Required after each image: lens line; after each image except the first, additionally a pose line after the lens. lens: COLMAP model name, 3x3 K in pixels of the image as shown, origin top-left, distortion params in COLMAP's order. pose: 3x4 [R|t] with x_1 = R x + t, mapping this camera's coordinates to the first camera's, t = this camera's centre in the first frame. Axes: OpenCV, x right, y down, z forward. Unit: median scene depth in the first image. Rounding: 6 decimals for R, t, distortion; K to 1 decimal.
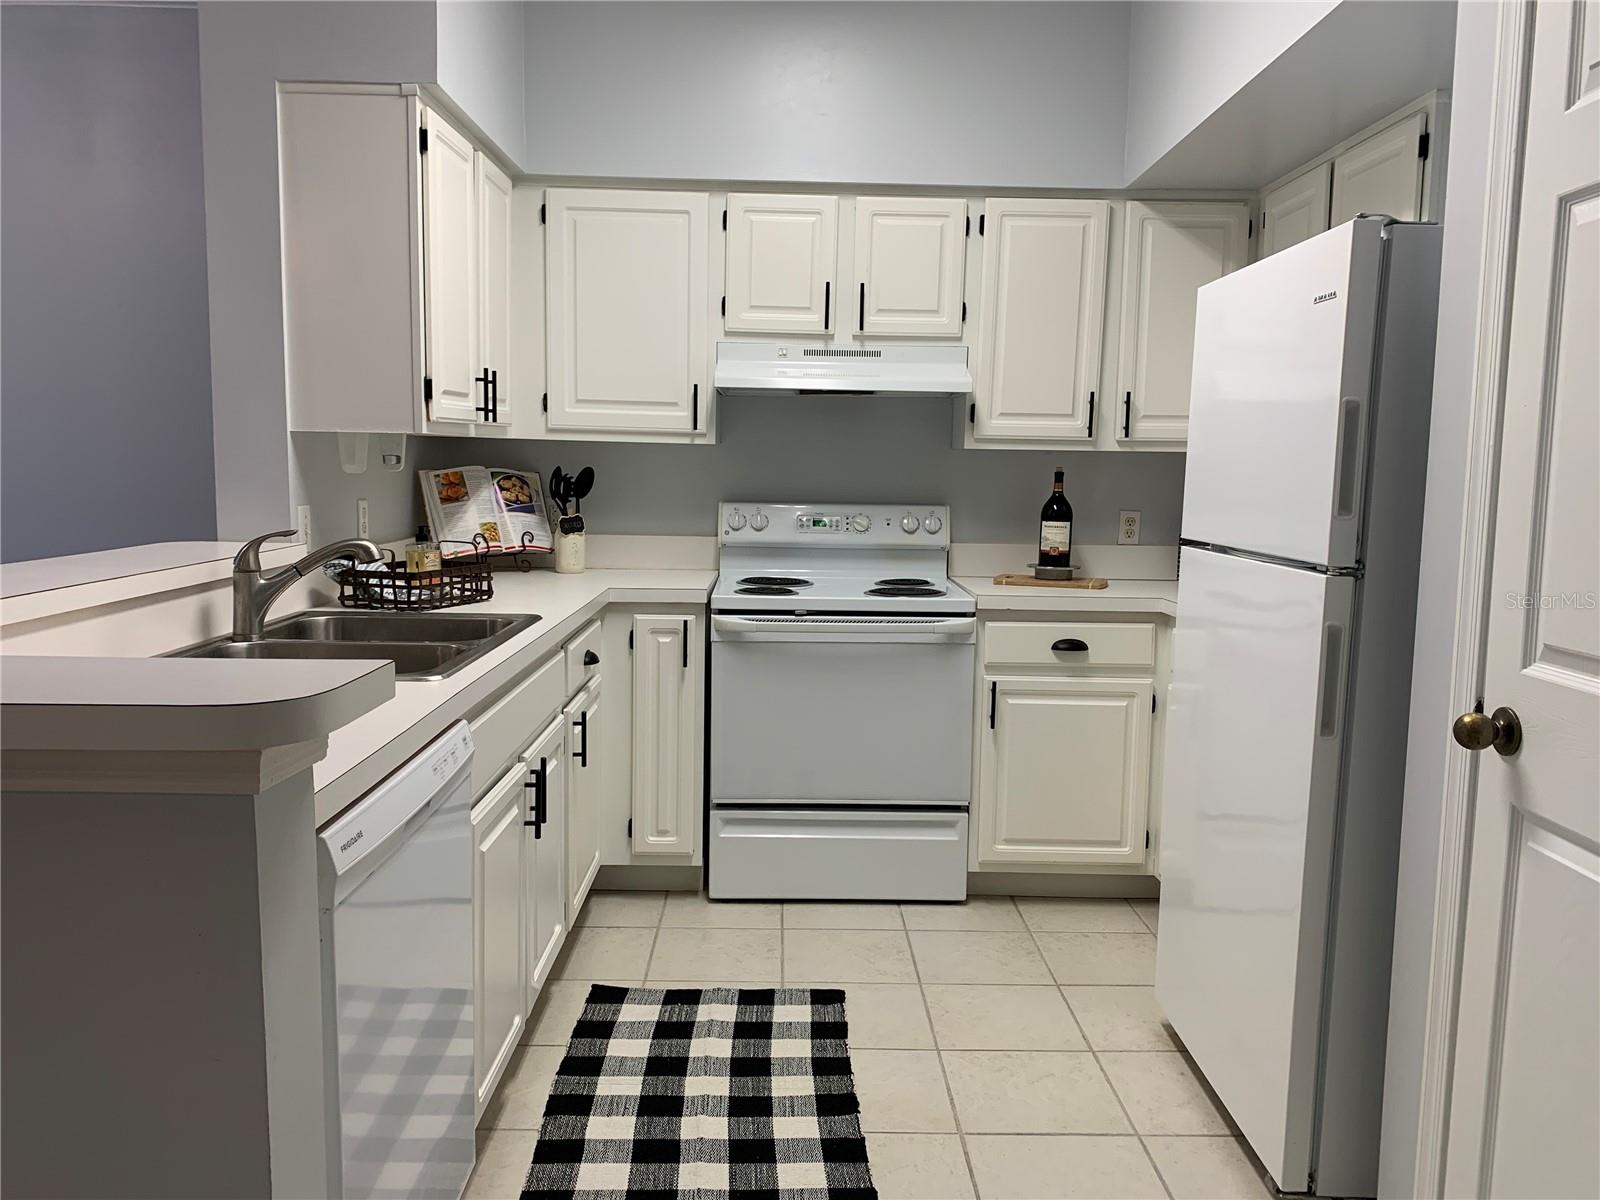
lens RADIAL K [[1238.6, 0, 800.0], [0, 1238.6, 600.0], [0, 0, 1]] dist [0.064672, -0.001612]
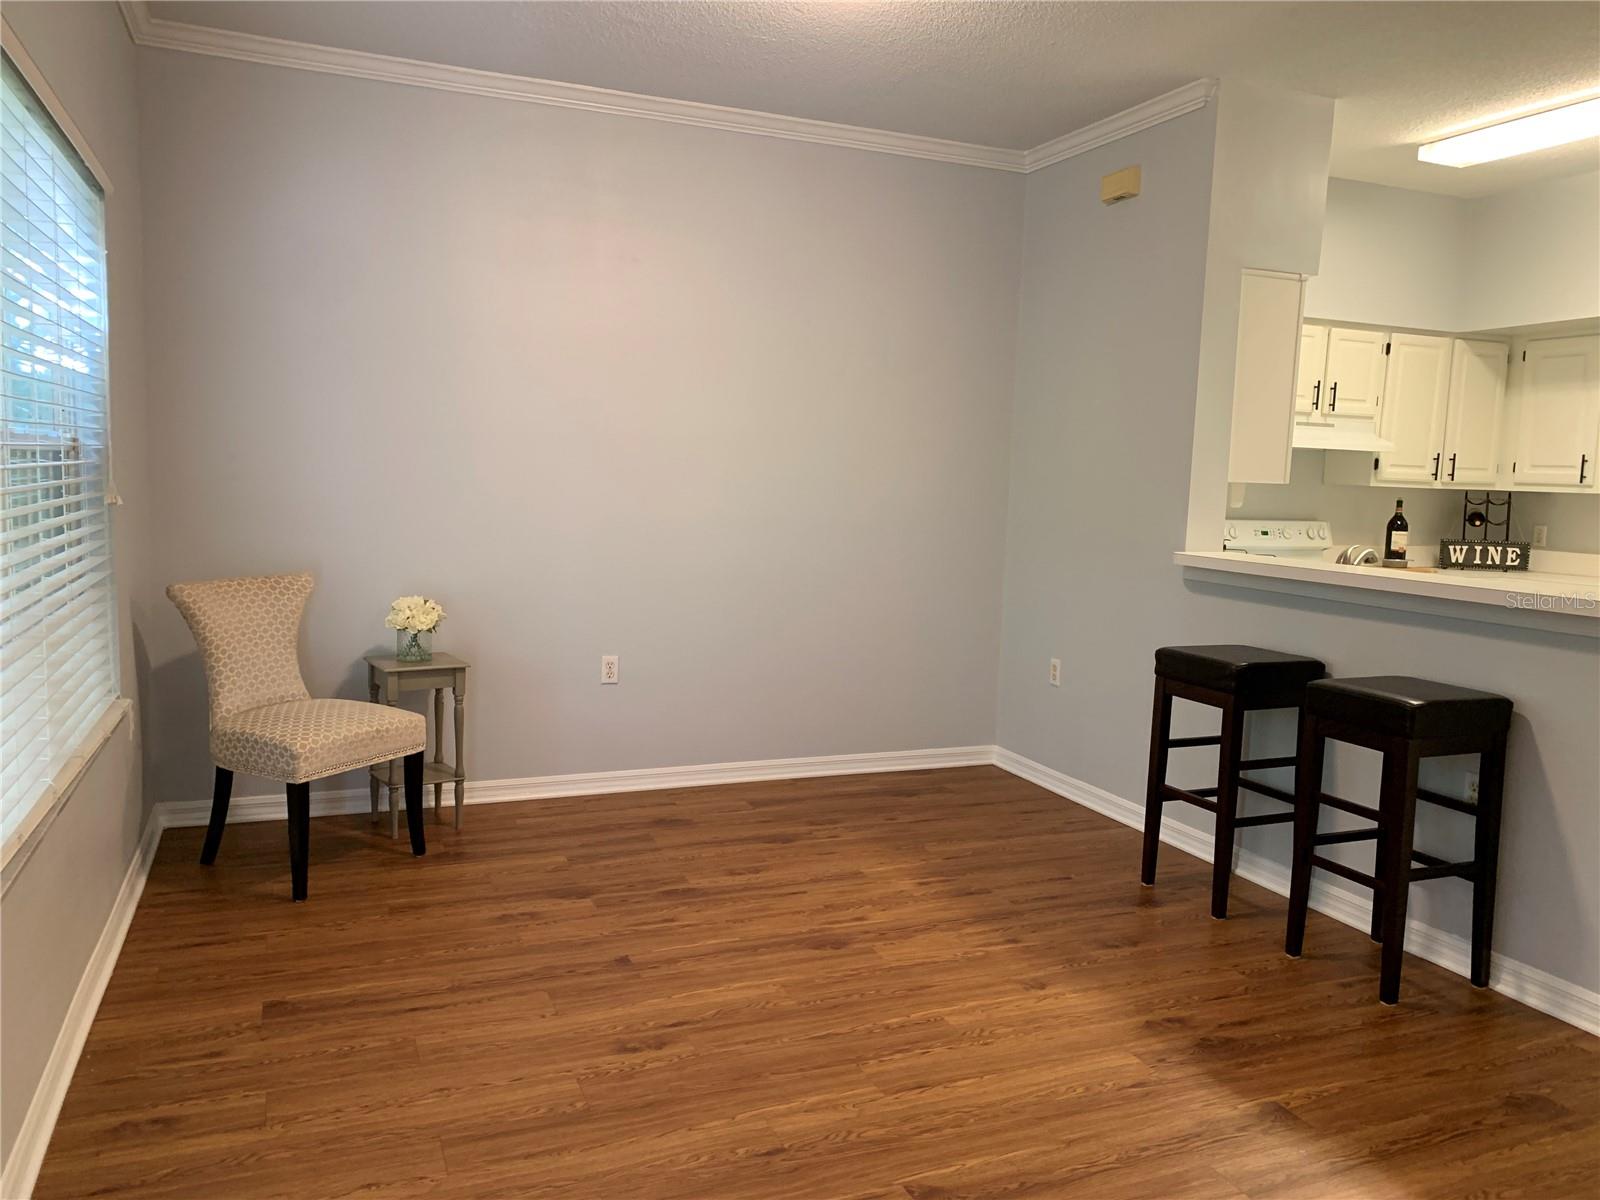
lens RADIAL K [[1212.8, 0, 800.0], [0, 1212.8, 600.0], [0, 0, 1]] dist [0.014883, -0.022065]
pose [[0.932315, -0.028317, 0.360537, -1.128051], [0.026241, 0.999599, 0.010651, -0.012442], [-0.360694, -0.000470, 0.932684, -0.188713]]
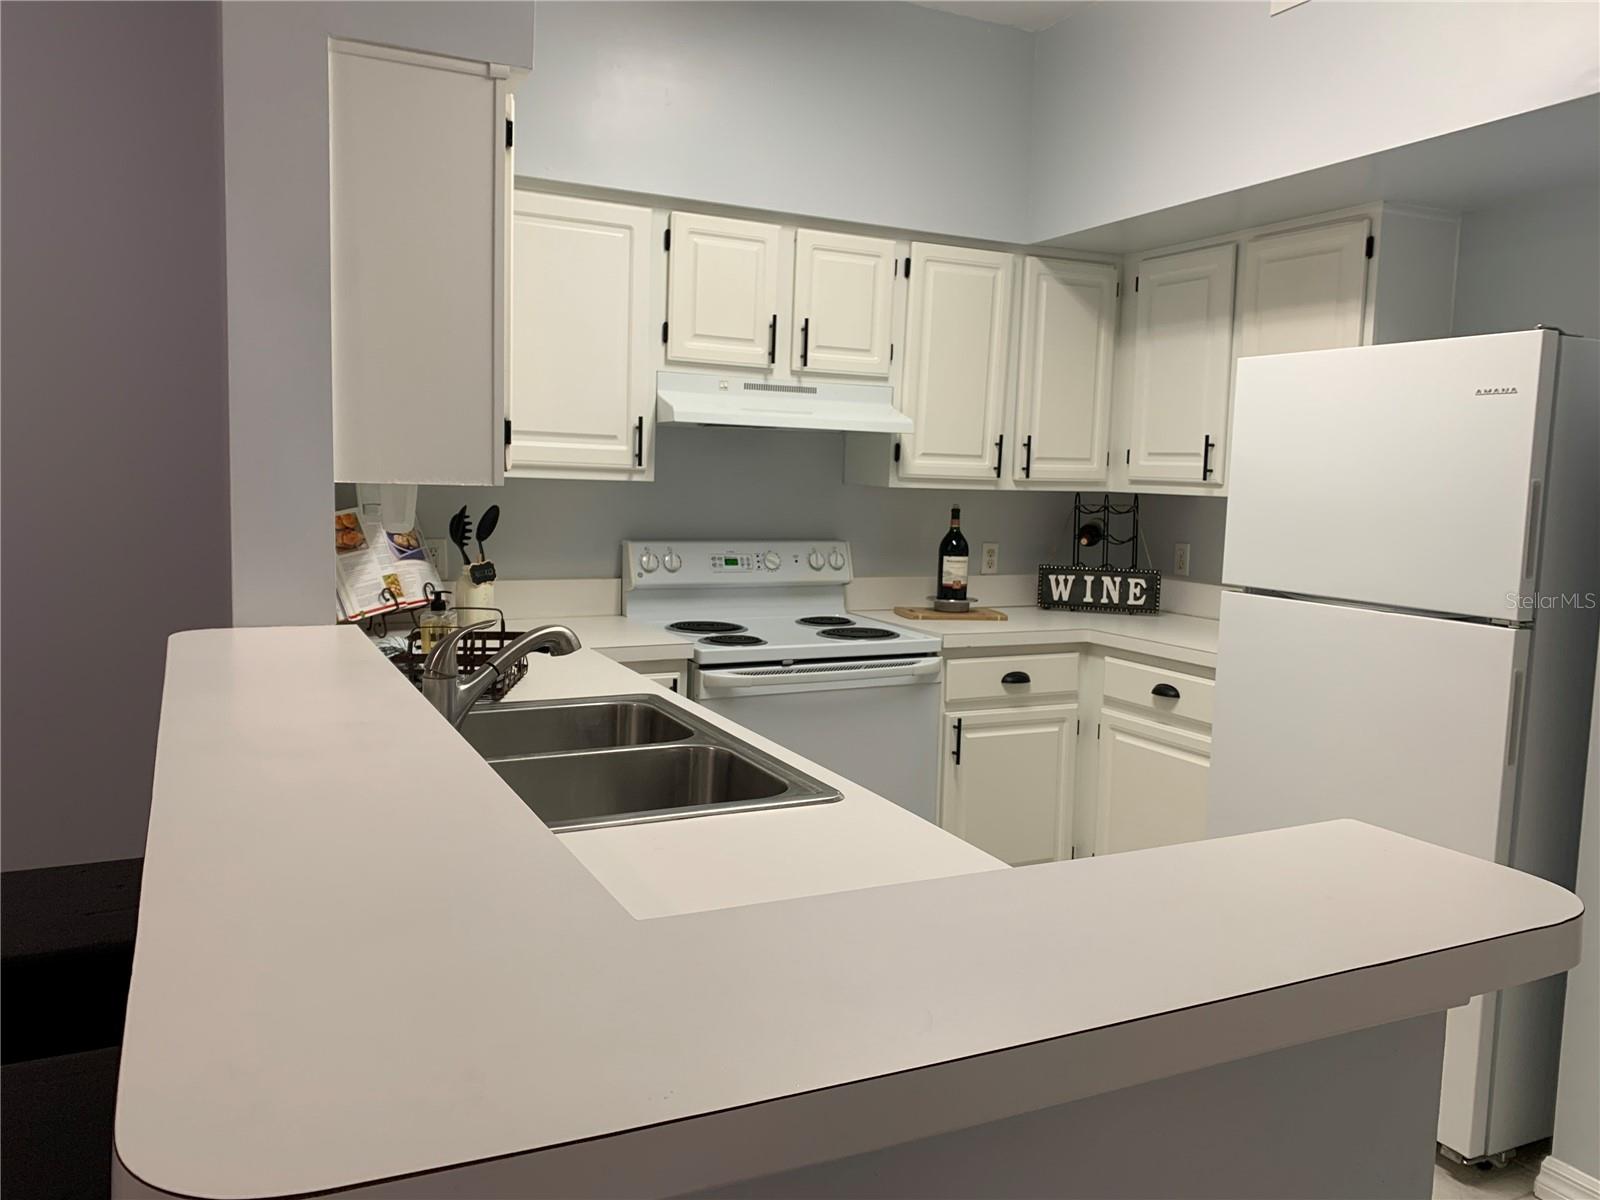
lens RADIAL K [[1251.4, 0, 824.6], [0, 1251.4, 587.8], [0, 0, 1]] dist [0.152082, -0.118447]
pose [[0.893592, -0.033939, 0.447596, -0.379134], [0.035966, 0.999345, 0.003972, -0.046950], [-0.447438, 0.012549, 0.894227, 0.114965]]
